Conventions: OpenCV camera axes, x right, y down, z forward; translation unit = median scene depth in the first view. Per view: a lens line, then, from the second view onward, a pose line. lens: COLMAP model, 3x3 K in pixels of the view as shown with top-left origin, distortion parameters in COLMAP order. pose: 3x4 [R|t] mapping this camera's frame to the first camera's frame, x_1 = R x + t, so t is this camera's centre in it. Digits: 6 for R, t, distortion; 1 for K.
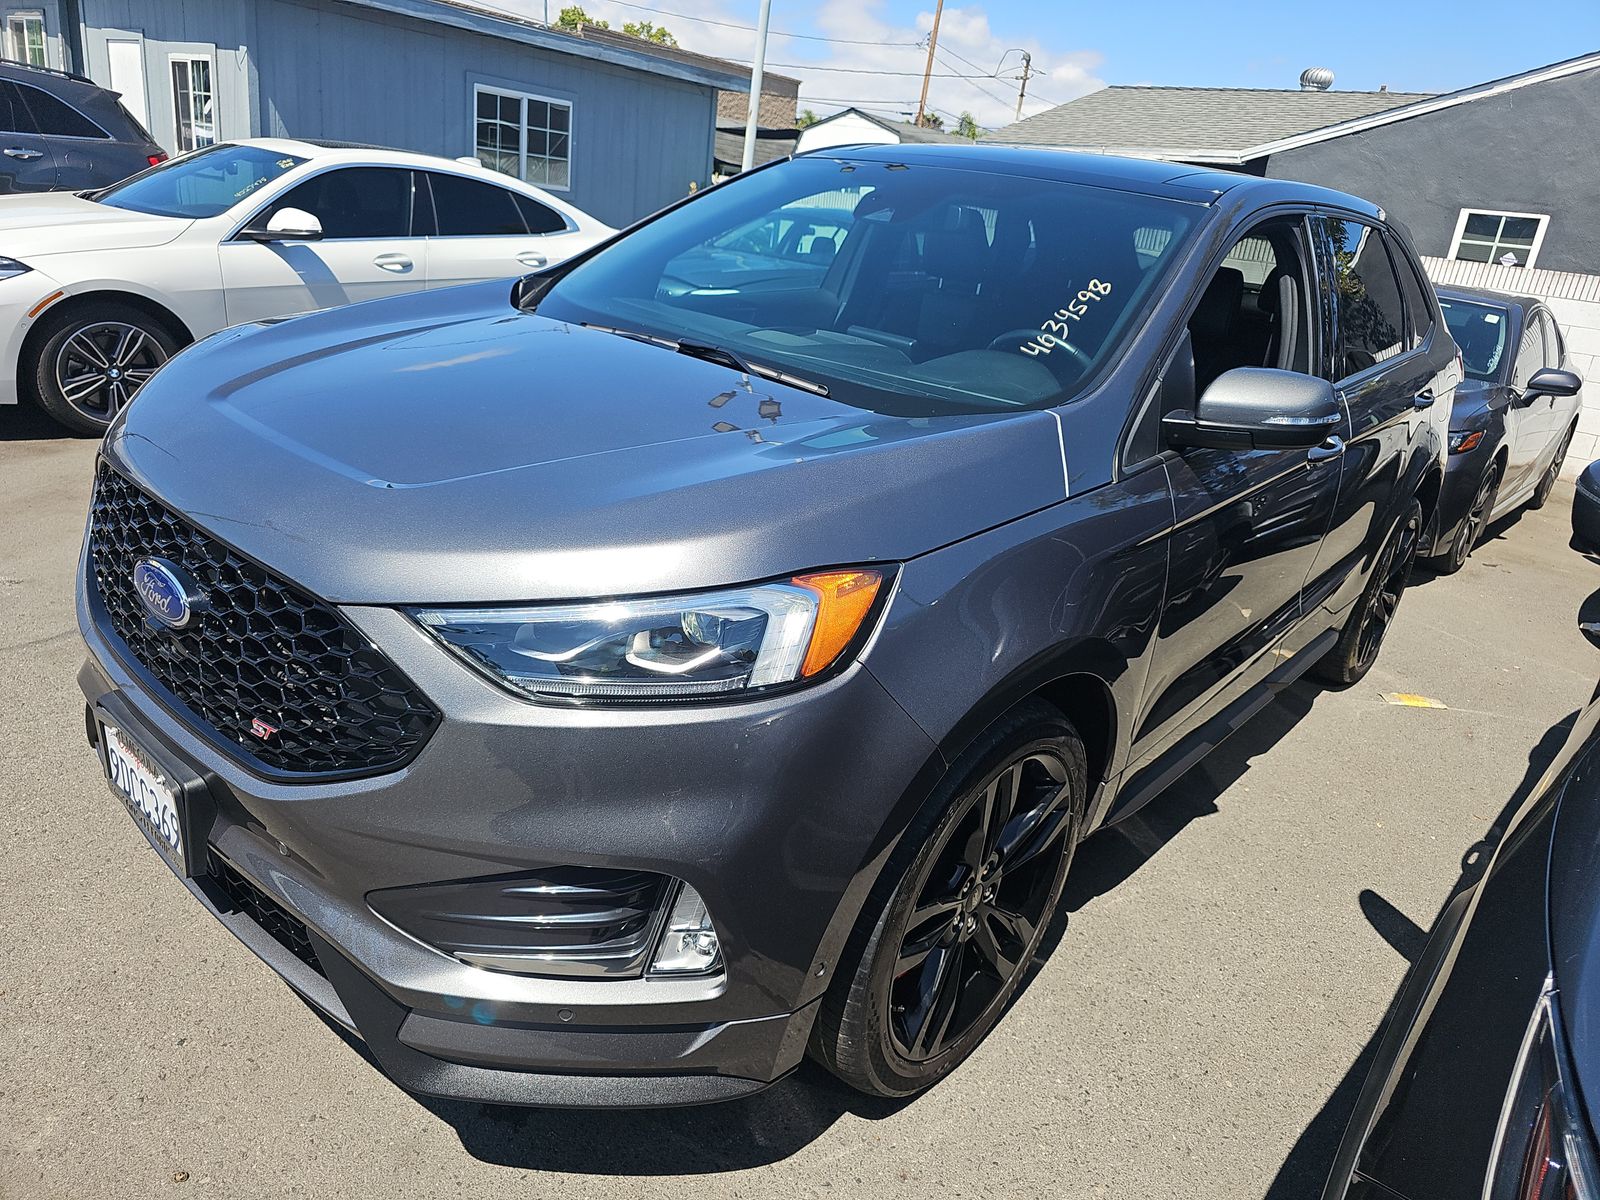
lens RADIAL K [[1074.1, 0, 789.8], [0, 1074.1, 602.9], [0, 0, 1]] dist [0.021956, -0.016374]
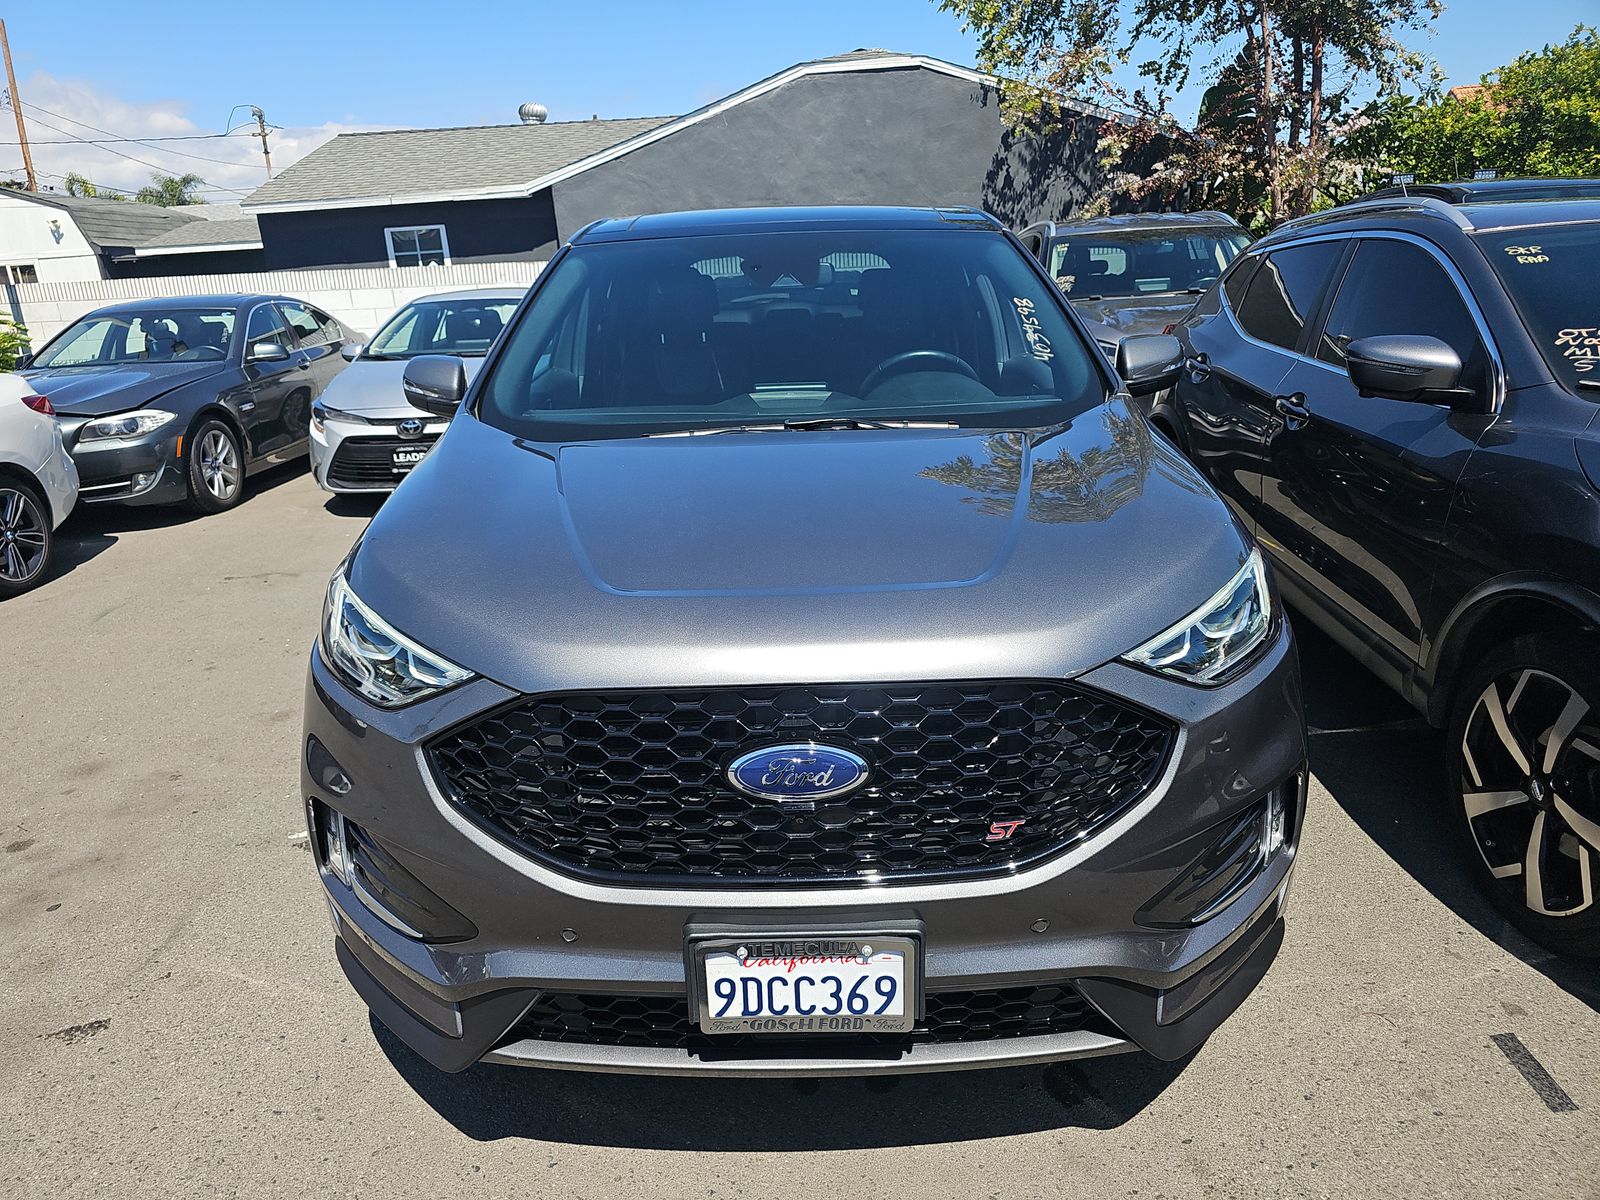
lens RADIAL K [[1074.1, 0, 789.8], [0, 1074.1, 602.9], [0, 0, 1]] dist [0.021956, -0.016374]
pose [[0.768907, -0.327163, 0.549314, -0.116825], [0.342535, 0.936249, 0.078149, -0.024016], [-0.539862, 0.128070, 0.831954, 0.019605]]
